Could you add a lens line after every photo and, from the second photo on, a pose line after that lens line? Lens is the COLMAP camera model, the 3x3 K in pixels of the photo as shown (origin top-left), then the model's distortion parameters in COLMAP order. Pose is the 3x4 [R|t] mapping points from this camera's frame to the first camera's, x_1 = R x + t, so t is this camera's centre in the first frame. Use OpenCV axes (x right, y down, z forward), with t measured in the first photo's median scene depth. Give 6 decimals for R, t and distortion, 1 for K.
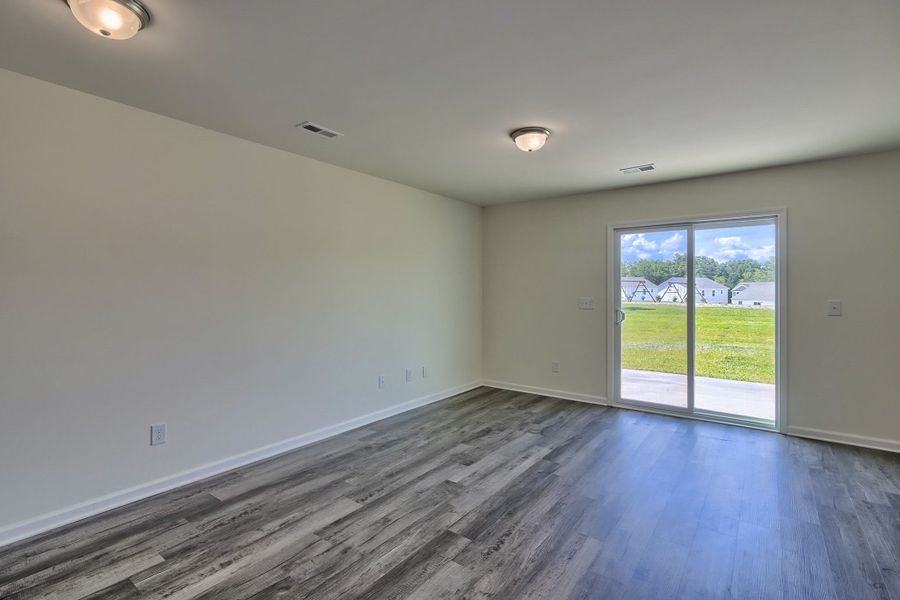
lens RADIAL K [[433.4, 0, 448.4], [0, 433.4, 297.1], [0, 0, 1]] dist [-0.005561, -0.000337]
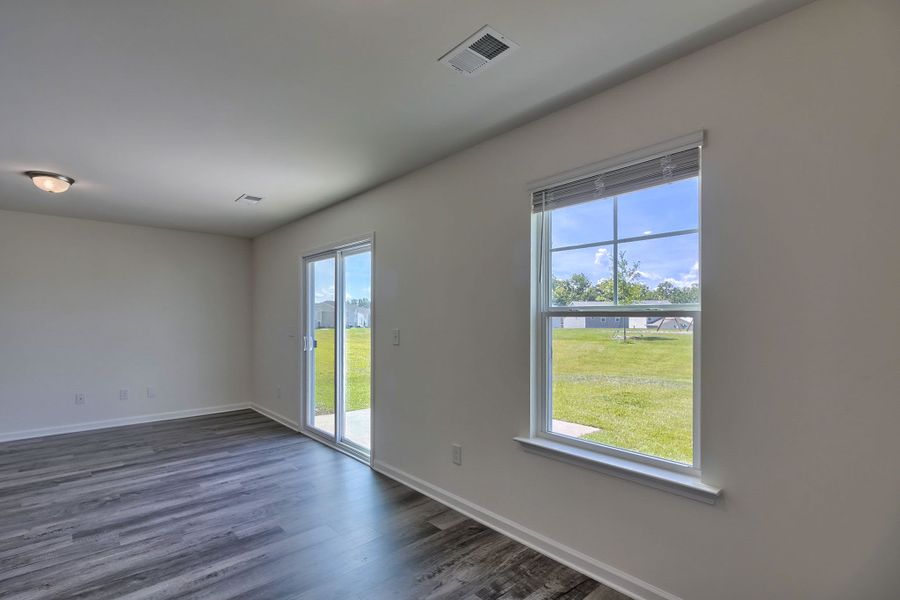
lens RADIAL K [[441.5, 0, 443.6], [0, 441.5, 314.6], [0, 0, 1]] dist [0.006868, 0.000301]
pose [[0.978566, -0.001340, -0.205927, 1.103243], [-0.003500, 0.999726, -0.023140, 0.000335], [0.205901, 0.023365, 0.978294, 0.065802]]
